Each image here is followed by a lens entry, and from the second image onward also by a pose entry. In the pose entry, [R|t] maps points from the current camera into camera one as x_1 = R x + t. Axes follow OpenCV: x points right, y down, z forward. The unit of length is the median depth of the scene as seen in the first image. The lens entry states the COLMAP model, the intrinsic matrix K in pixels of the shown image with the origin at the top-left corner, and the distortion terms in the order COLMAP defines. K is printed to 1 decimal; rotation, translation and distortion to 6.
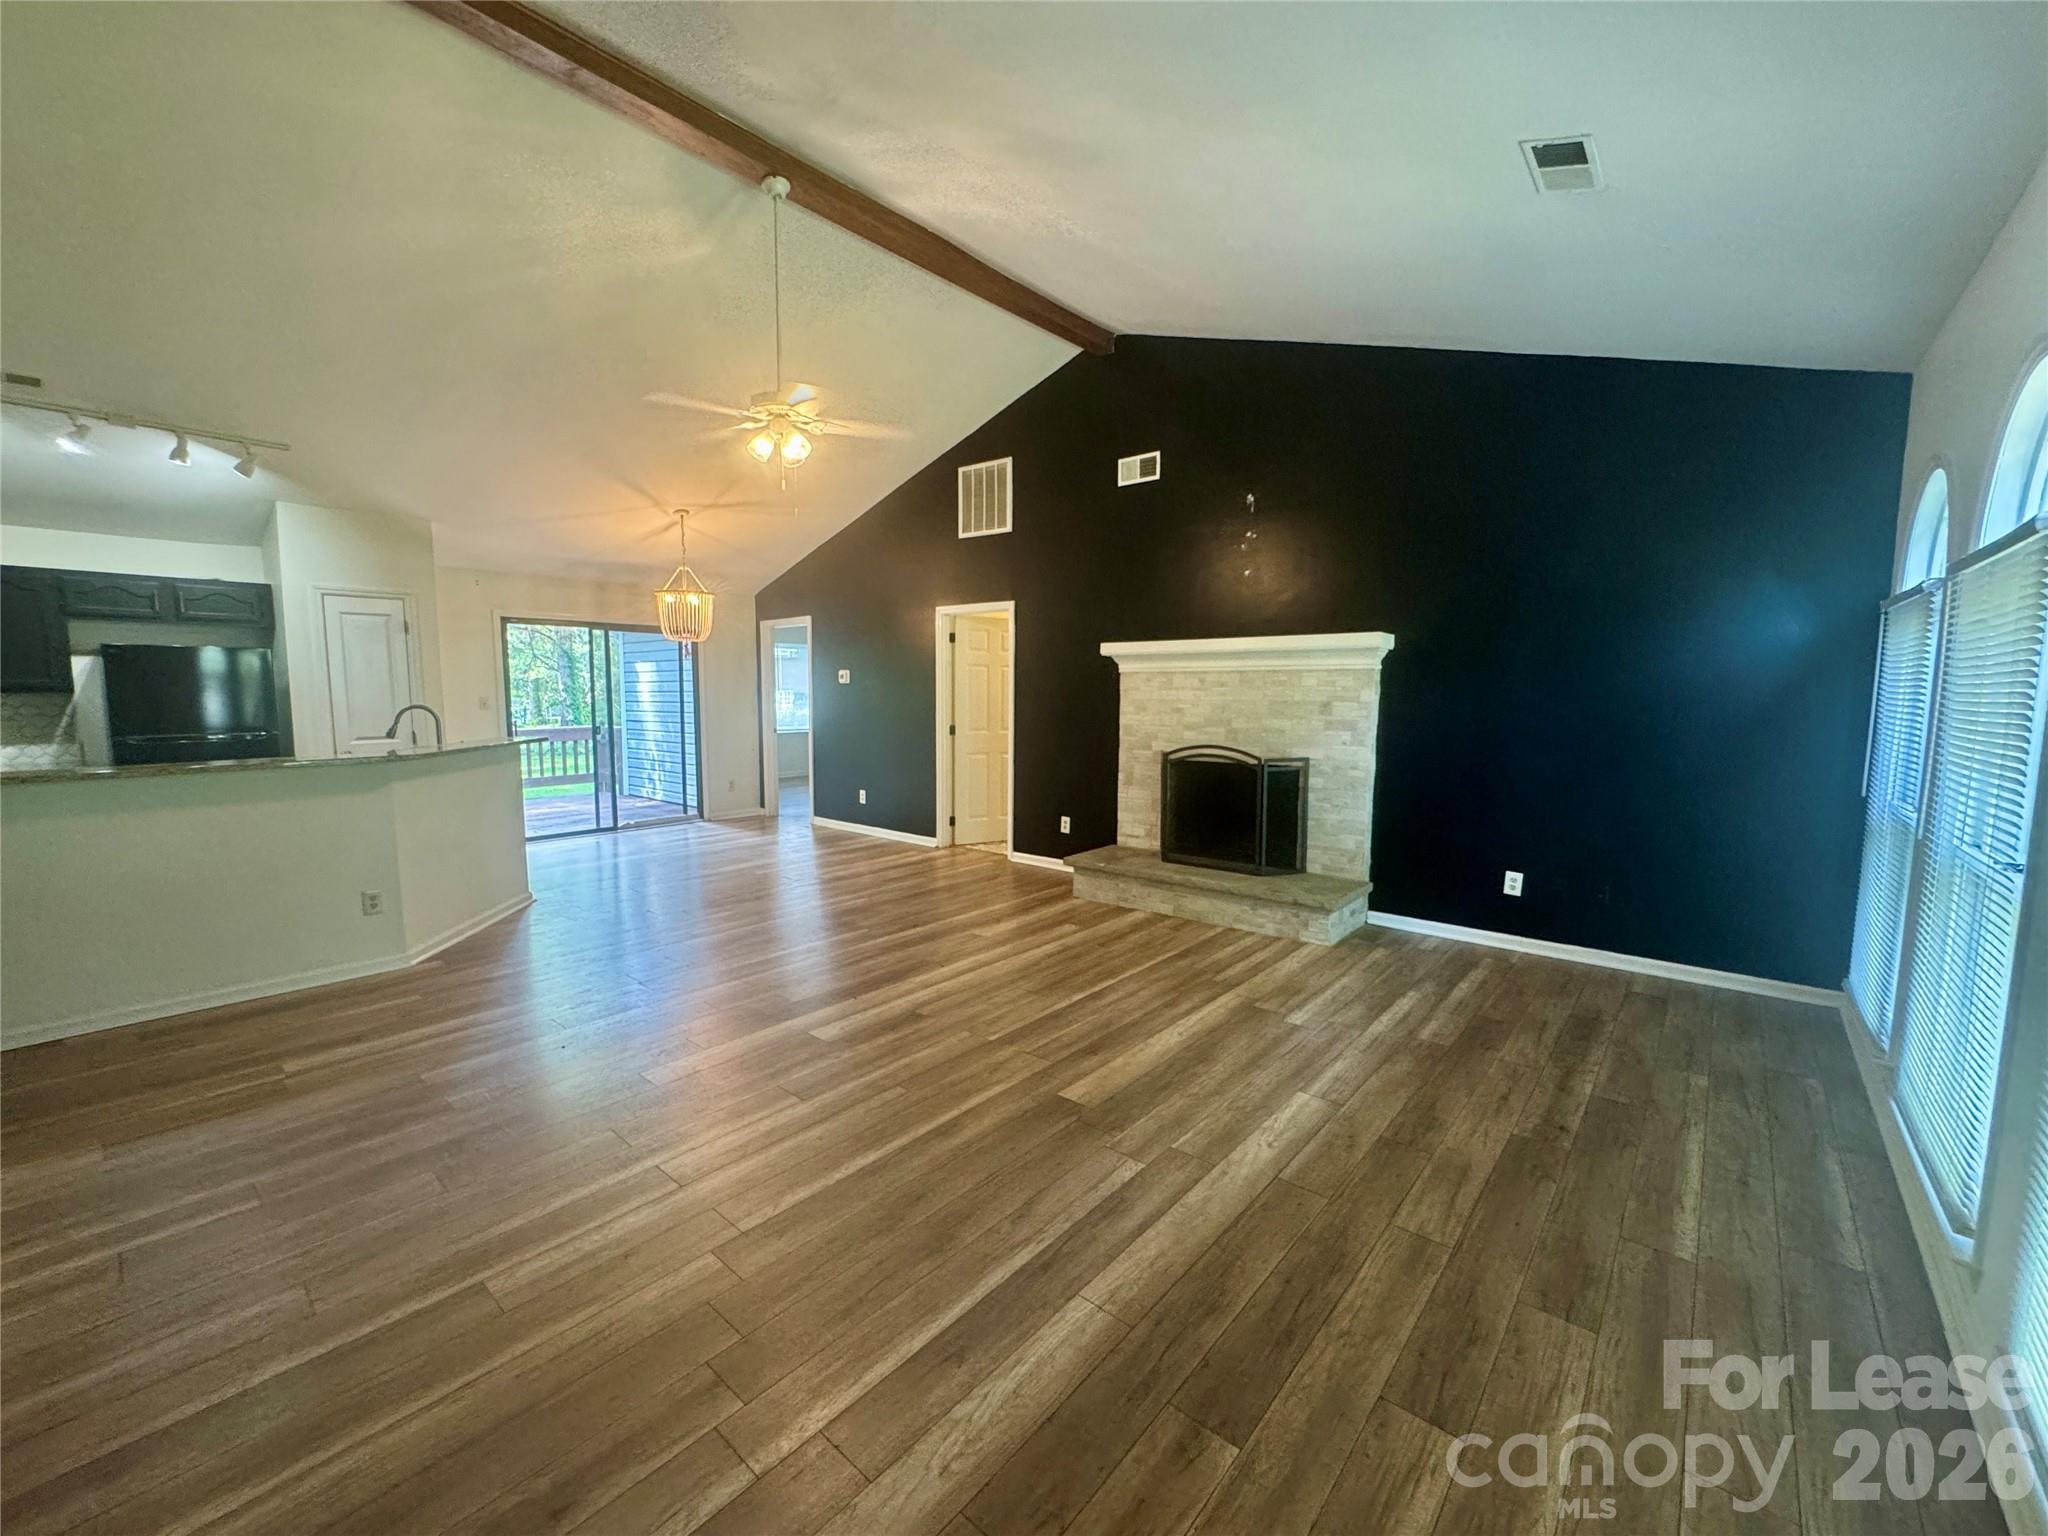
lens RADIAL K [[822.3, 0, 1024.0], [0, 822.3, 768.0], [0, 0, 1]] dist [-0.010416, 0.002616]
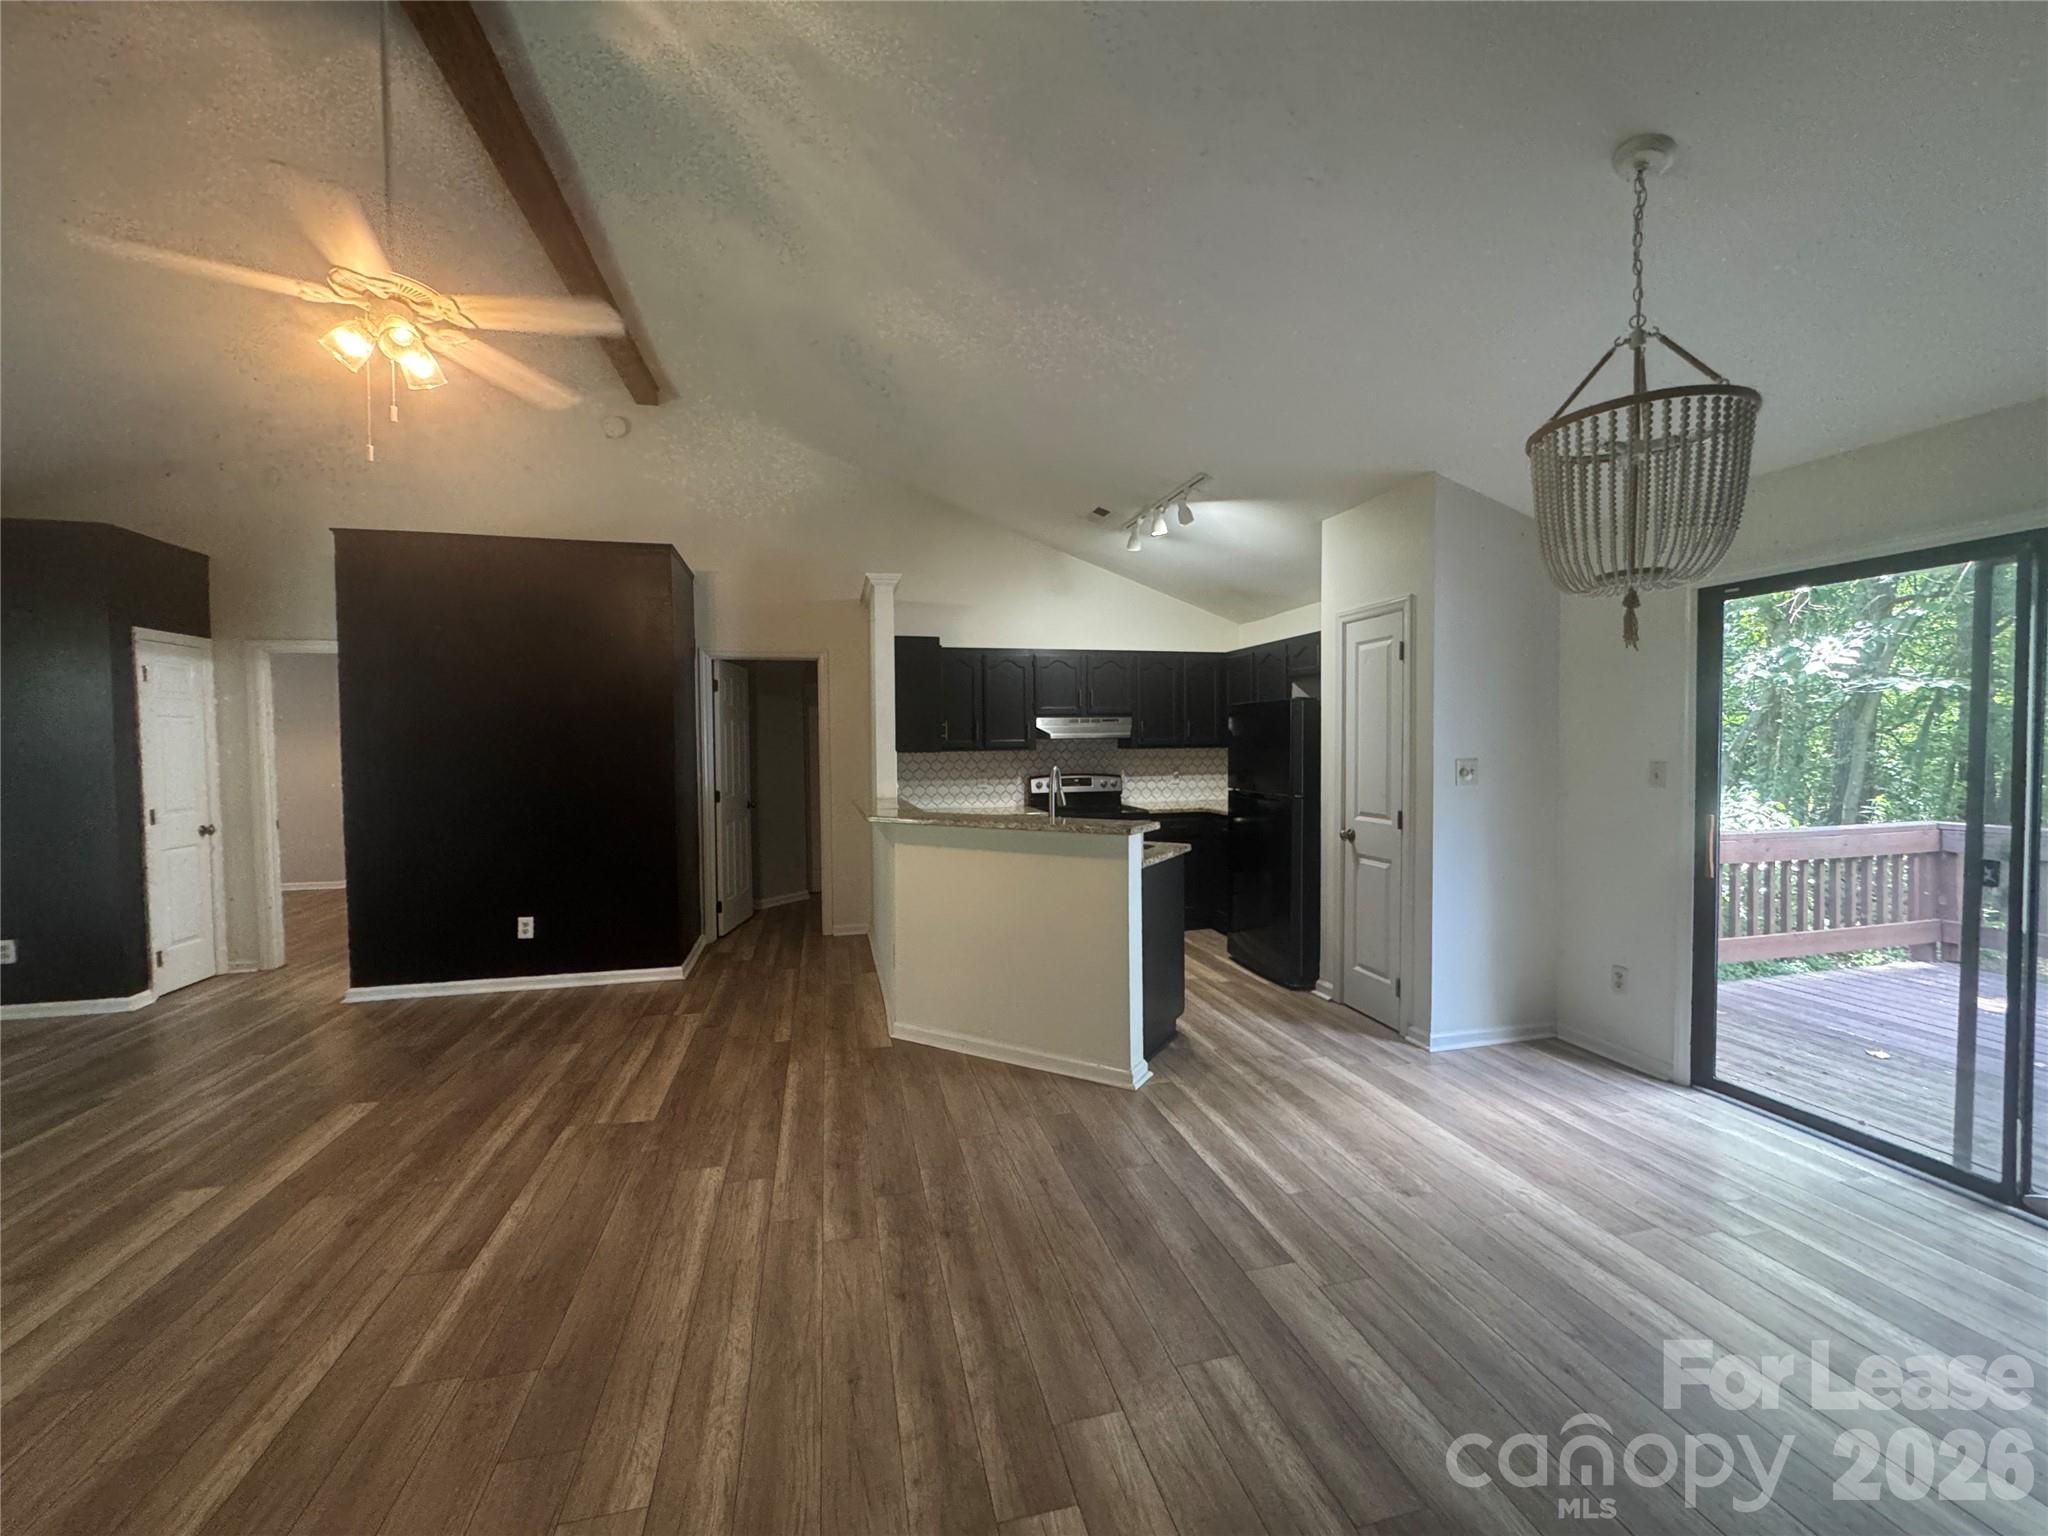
lens RADIAL K [[822.3, 0, 1024.0], [0, 822.3, 768.0], [0, 0, 1]] dist [-0.010416, 0.002616]
pose [[-0.584622, 0.026347, -0.810878, -0.047857], [-0.073922, 0.993585, 0.085580, -0.111335], [0.807931, 0.109974, -0.578924, 1.123053]]
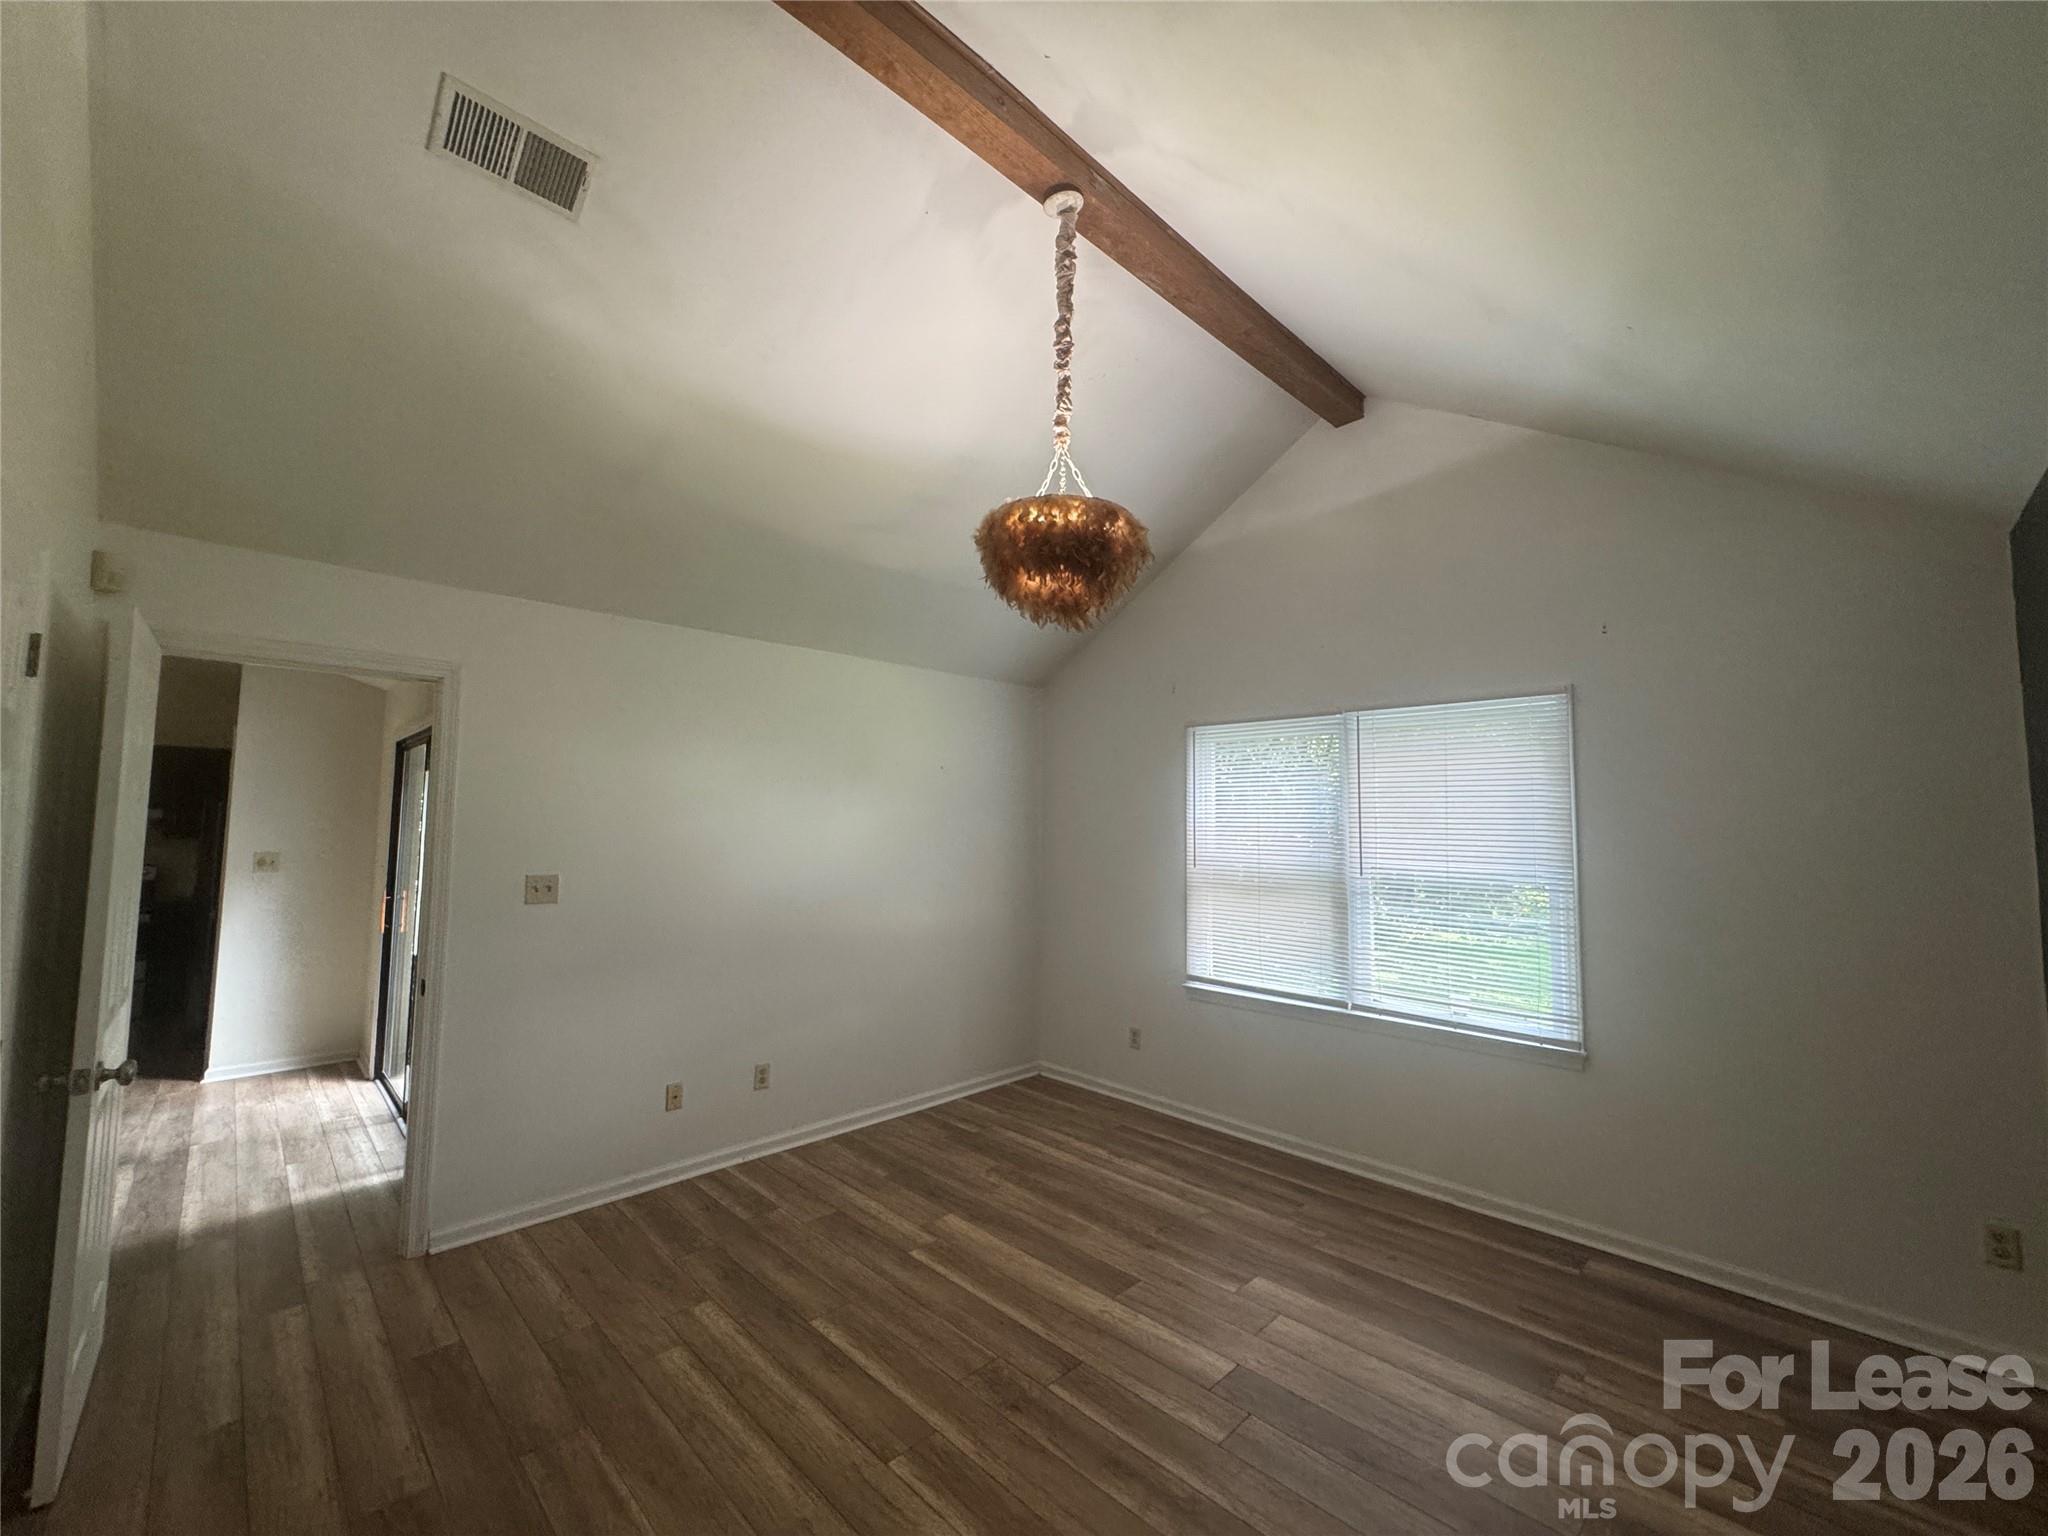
lens RADIAL K [[822.3, 0, 1024.0], [0, 822.3, 768.0], [0, 0, 1]] dist [-0.010416, 0.002616]
pose [[-0.088498, -0.078332, -0.992991, 0.011387], [-0.107671, 0.991814, -0.068643, -0.200791], [0.990240, 0.100842, -0.096208, 1.857405]]
